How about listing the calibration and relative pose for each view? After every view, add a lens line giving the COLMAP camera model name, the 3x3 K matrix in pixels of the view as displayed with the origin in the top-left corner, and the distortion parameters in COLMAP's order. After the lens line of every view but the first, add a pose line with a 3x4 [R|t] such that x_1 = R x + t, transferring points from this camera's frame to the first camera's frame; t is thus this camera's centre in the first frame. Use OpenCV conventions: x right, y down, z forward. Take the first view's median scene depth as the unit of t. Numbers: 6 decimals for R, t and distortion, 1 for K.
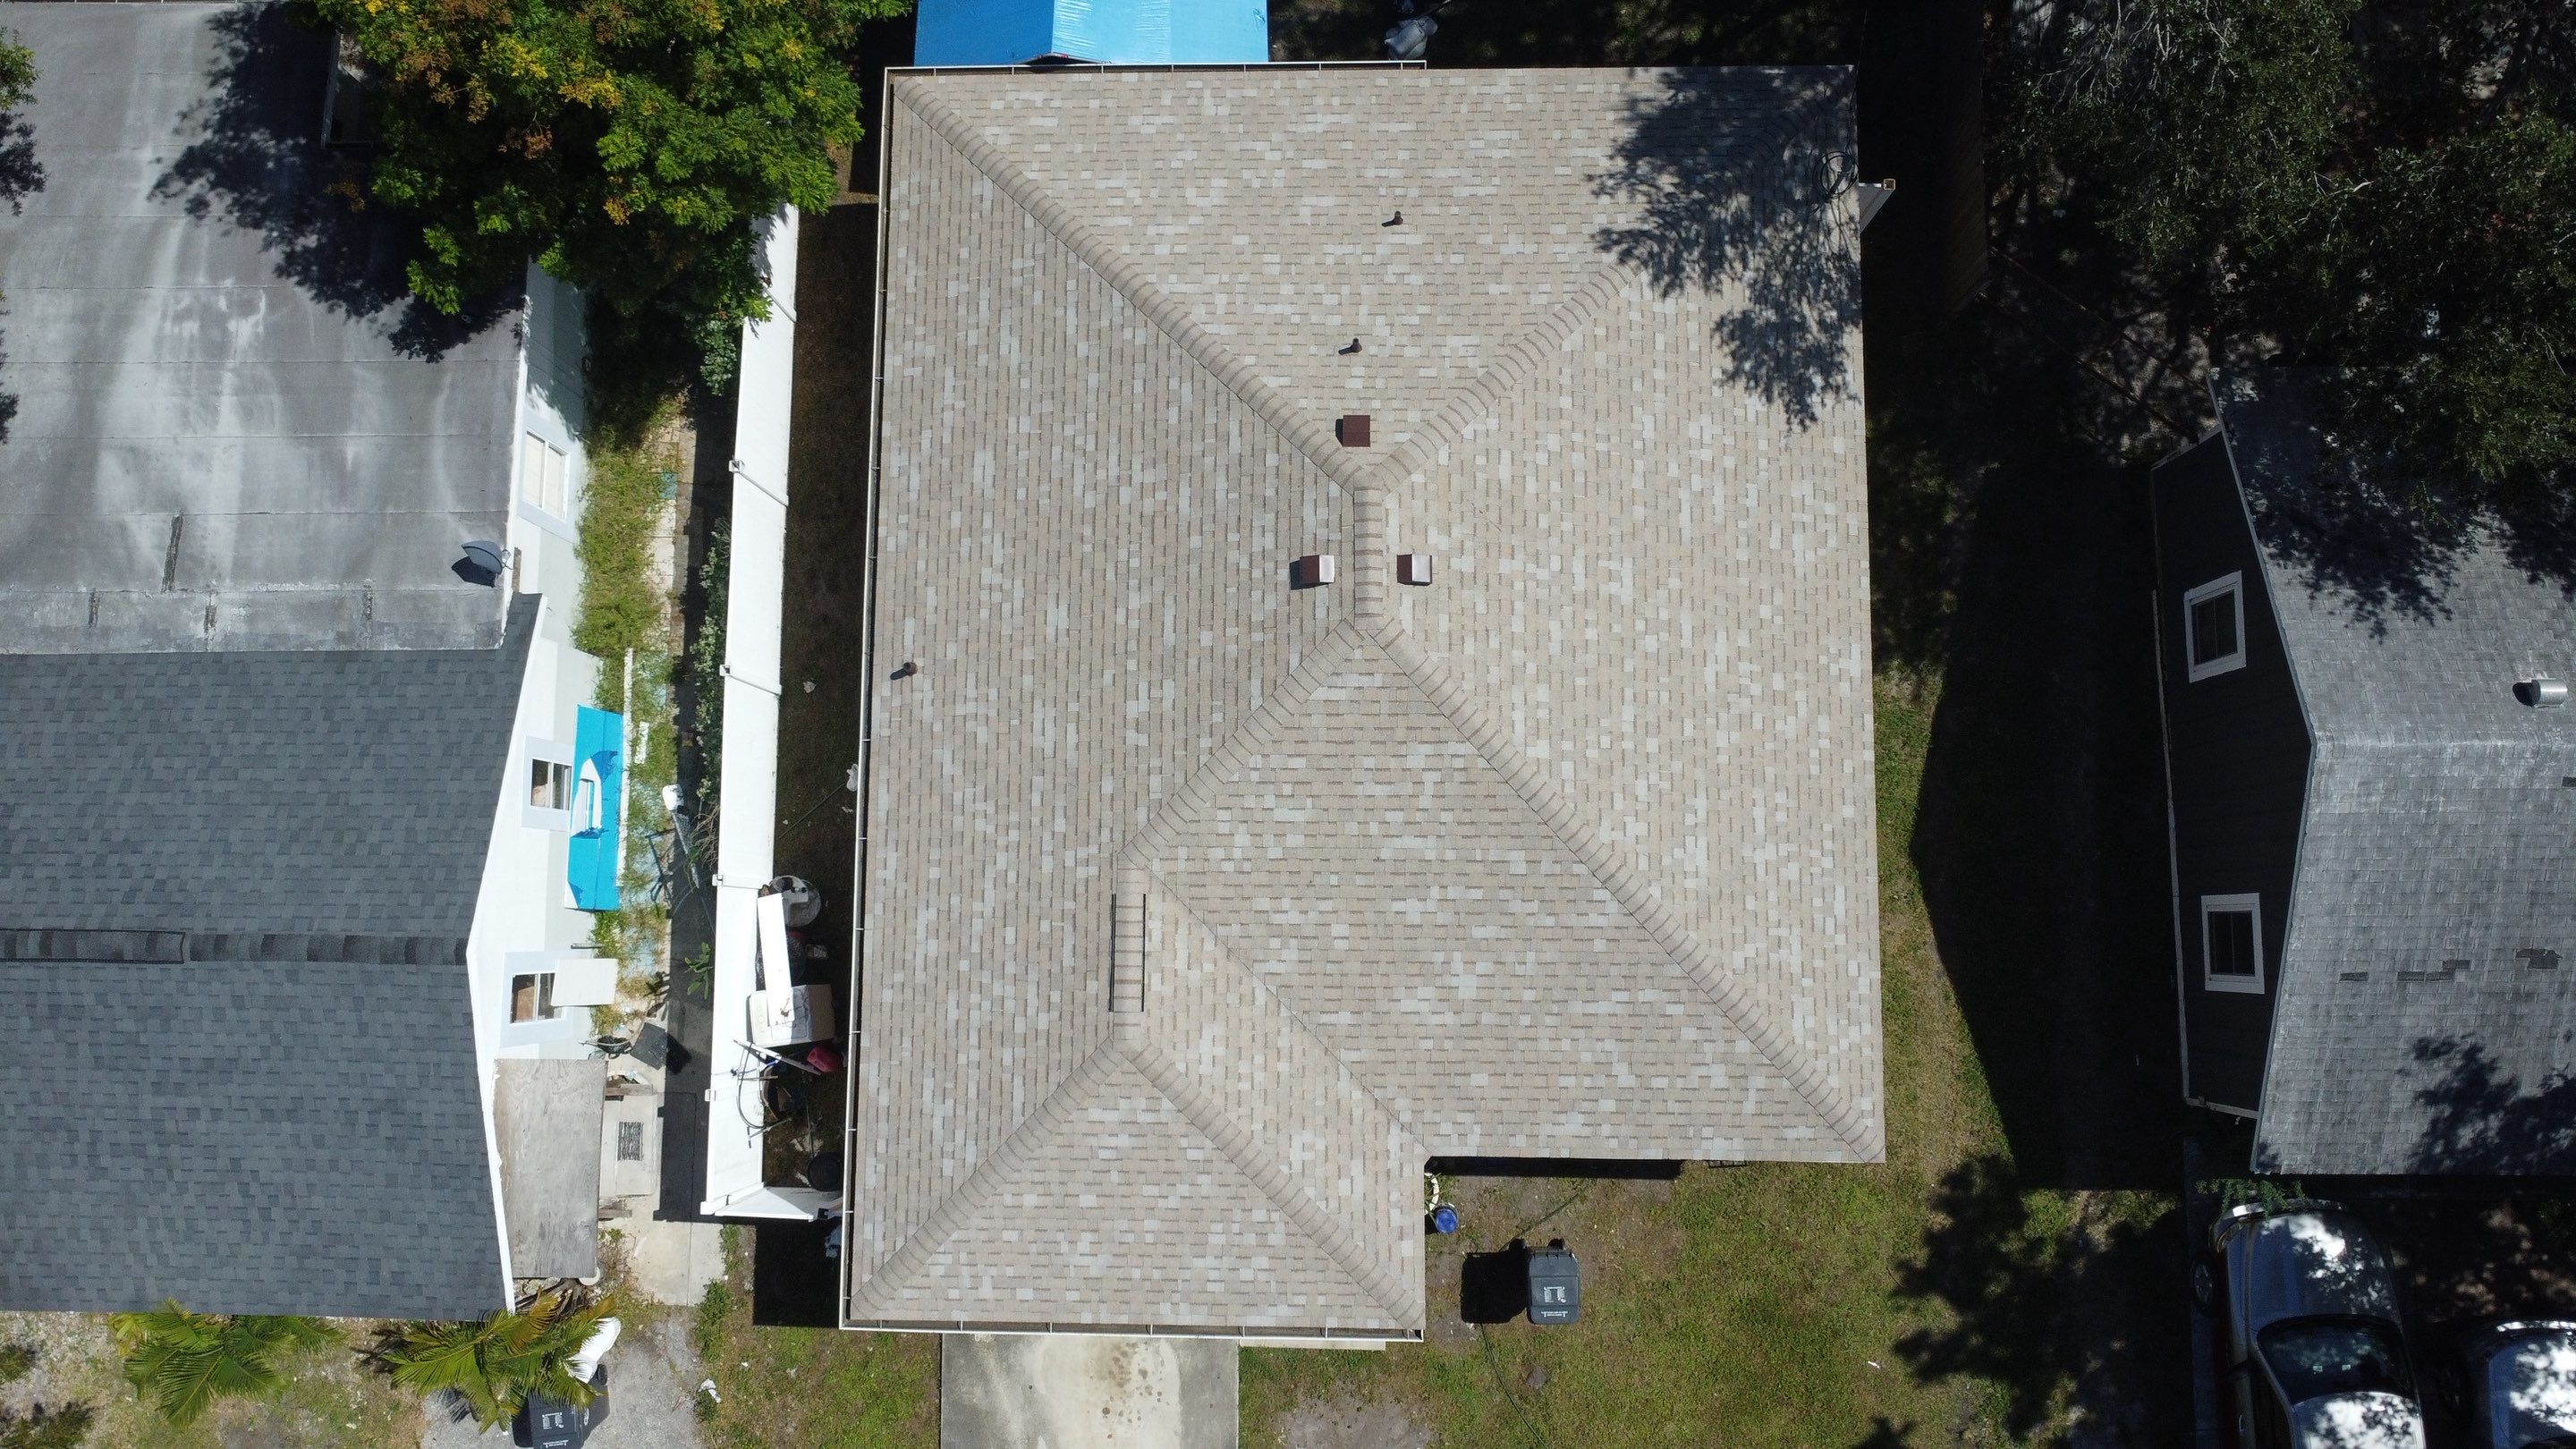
lens RADIAL K [[1871.7, 0, 1275.0], [0, 1871.7, 714.1], [0, 0, 1]] dist [-0.027718, -0.013279]
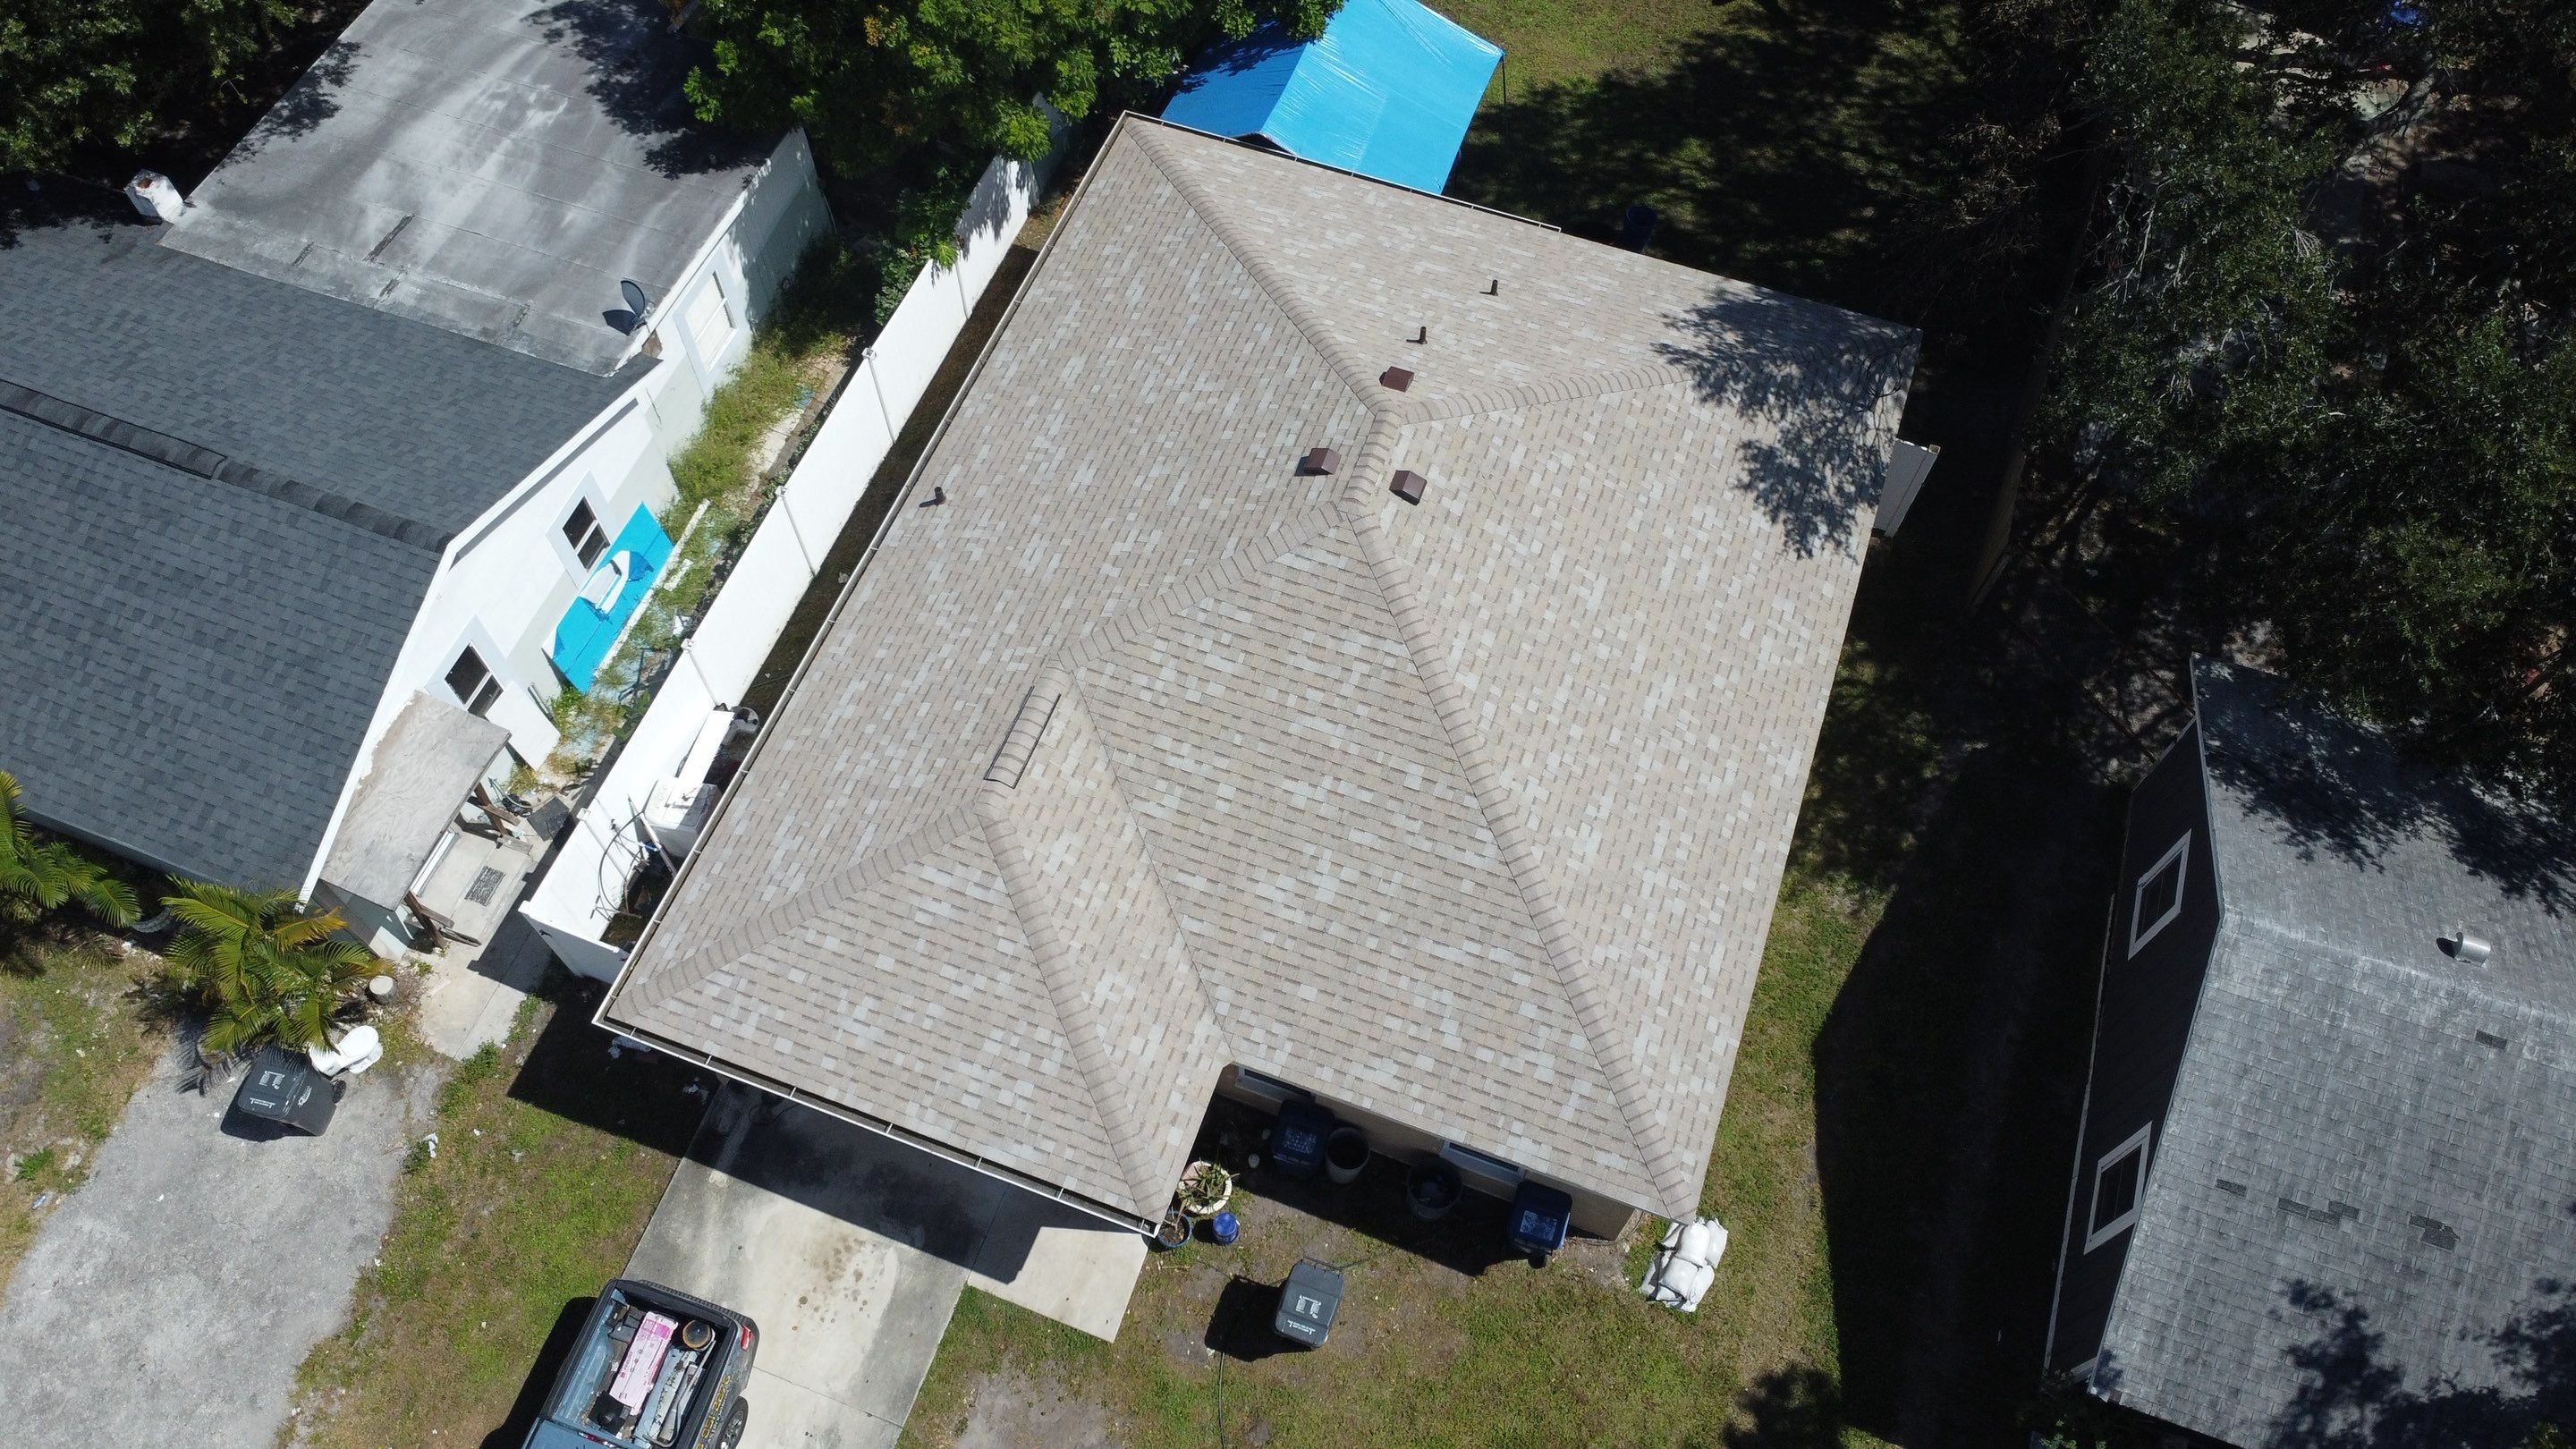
lens RADIAL K [[1871.7, 0, 1275.0], [0, 1871.7, 714.1], [0, 0, 1]] dist [-0.027718, -0.013279]
pose [[0.939771, 0.318020, -0.125274, 0.165214], [-0.341726, 0.866324, -0.364288, 0.419329], [-0.007323, 0.385157, 0.922822, 0.051474]]
